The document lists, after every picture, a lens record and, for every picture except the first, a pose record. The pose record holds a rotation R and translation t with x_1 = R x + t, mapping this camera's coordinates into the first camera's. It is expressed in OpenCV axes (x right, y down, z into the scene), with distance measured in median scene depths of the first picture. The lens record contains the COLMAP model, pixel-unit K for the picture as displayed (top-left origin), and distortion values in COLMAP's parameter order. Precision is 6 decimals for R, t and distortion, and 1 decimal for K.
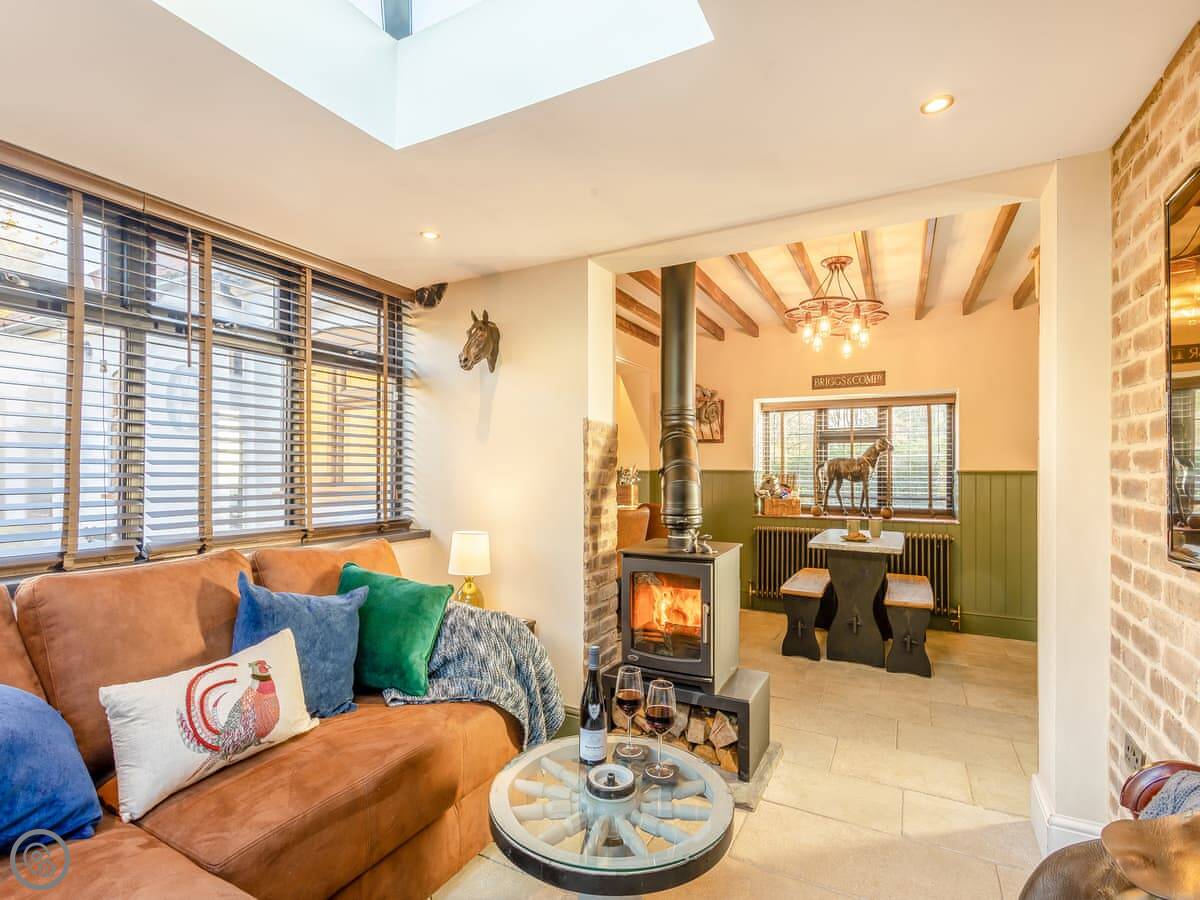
lens RADIAL K [[580.7, 0, 591.8], [0, 580.7, 470.3], [0, 0, 1]] dist [-0.001568, 0.002151]
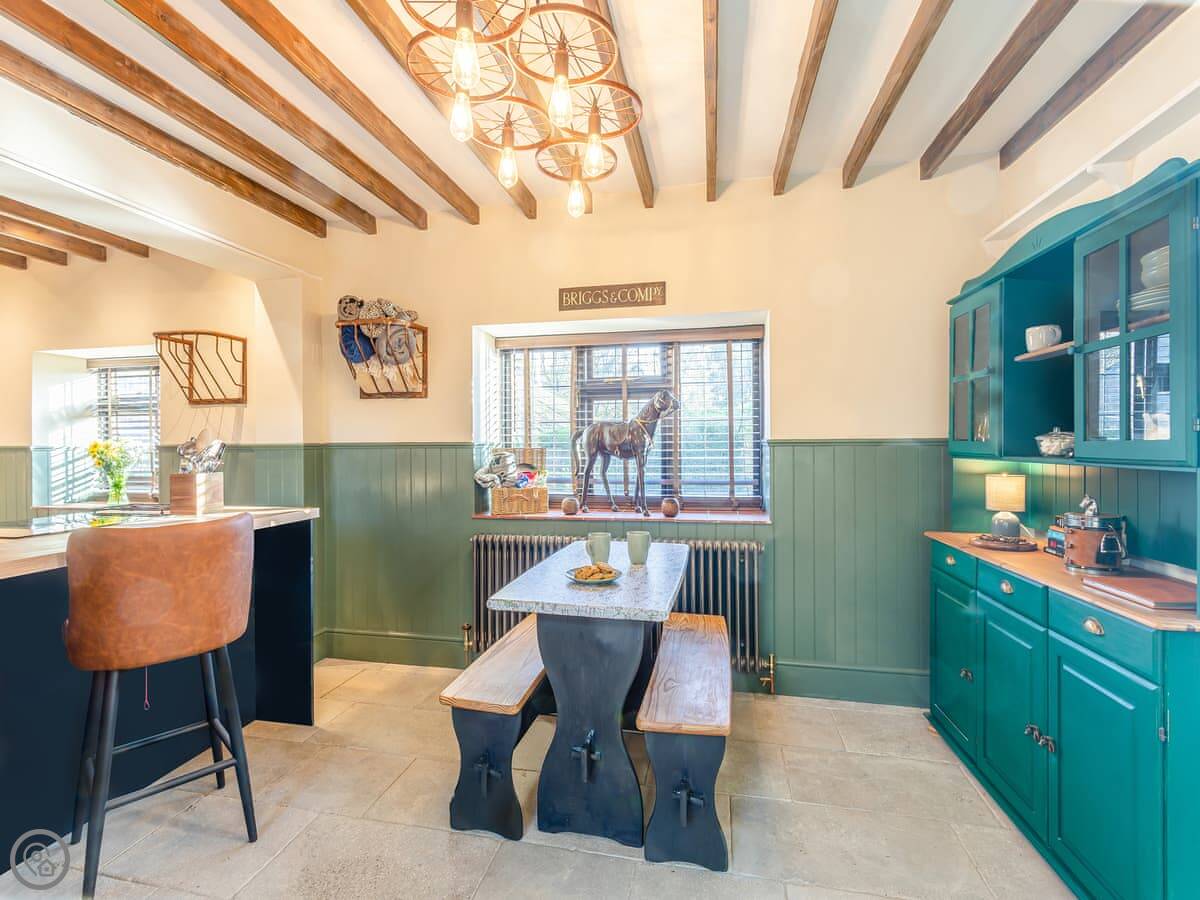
lens RADIAL K [[566.6, 0, 600.6], [0, 566.6, 445.3], [0, 0, 1]] dist [0.001007, 0.001656]
pose [[0.959406, -0.010634, 0.281828, 0.254922], [0.009546, 0.999941, 0.005234, 0.001435], [-0.281867, -0.002331, 0.959451, 0.416762]]
